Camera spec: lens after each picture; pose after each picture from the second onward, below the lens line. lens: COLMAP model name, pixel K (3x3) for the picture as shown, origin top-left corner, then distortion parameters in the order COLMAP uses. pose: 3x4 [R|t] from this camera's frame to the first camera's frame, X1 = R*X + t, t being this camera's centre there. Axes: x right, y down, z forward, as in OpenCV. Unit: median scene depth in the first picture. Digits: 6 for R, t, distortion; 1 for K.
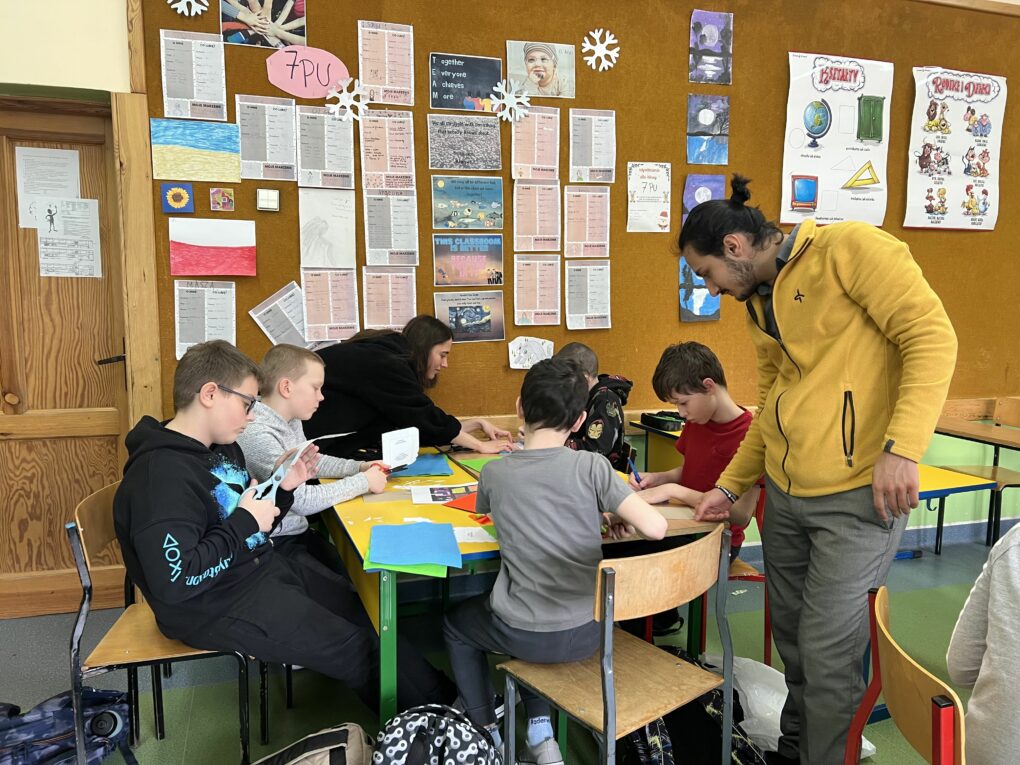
lens RADIAL K [[790.0, 0, 510.4], [0, 790.0, 383.5], [0, 0, 1]] dist [0.046520, -0.034264]
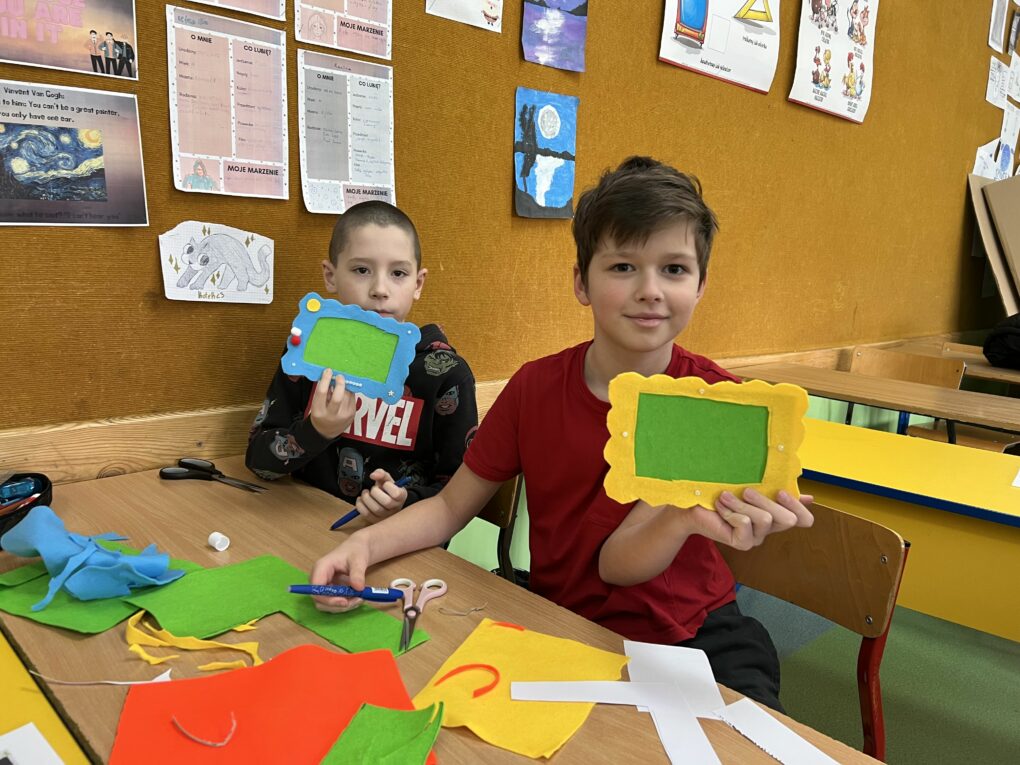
lens RADIAL K [[790.0, 0, 509.6], [0, 790.0, 380.8], [0, 0, 1]] dist [0.046520, -0.034264]
pose [[0.915933, -0.026283, 0.400471, -0.003031], [-0.004952, 0.997037, 0.076761, -0.009114], [-0.401302, -0.072291, 0.913089, 0.522927]]
